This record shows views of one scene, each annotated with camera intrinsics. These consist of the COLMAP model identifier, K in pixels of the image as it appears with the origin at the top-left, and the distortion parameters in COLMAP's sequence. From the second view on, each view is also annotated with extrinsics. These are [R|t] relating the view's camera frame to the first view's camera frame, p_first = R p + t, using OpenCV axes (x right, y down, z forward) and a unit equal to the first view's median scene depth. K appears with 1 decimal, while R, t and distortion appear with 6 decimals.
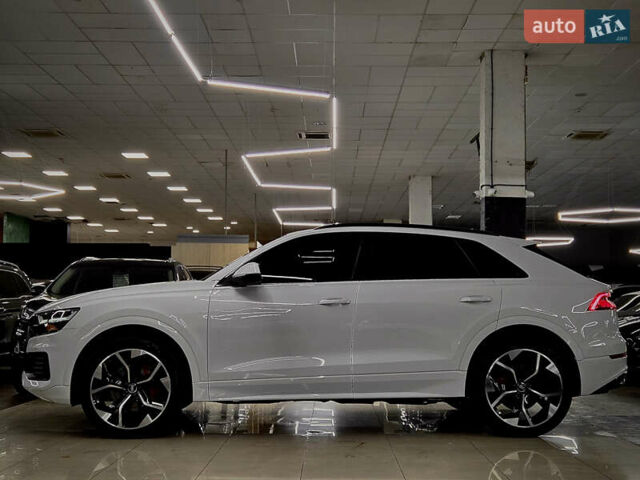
lens RADIAL K [[836.9, 0, 320.0], [0, 836.9, 240.0], [0, 0, 1]] dist [0.038595, 0.026545]
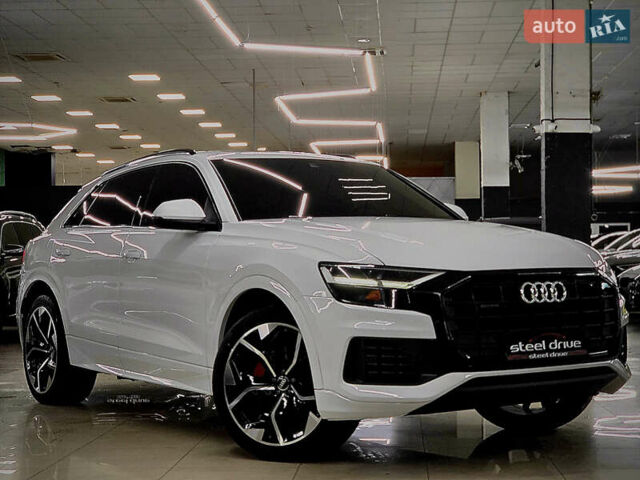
lens RADIAL K [[1183.8, 0, 322.1], [0, 1183.8, 239.2], [0, 0, 1]] dist [0.013115, 0.292436]
pose [[0.998633, -0.014575, -0.050193, 0.014154], [0.017846, 0.997703, 0.065353, -0.017634], [0.049125, -0.066159, 0.996599, -0.205765]]
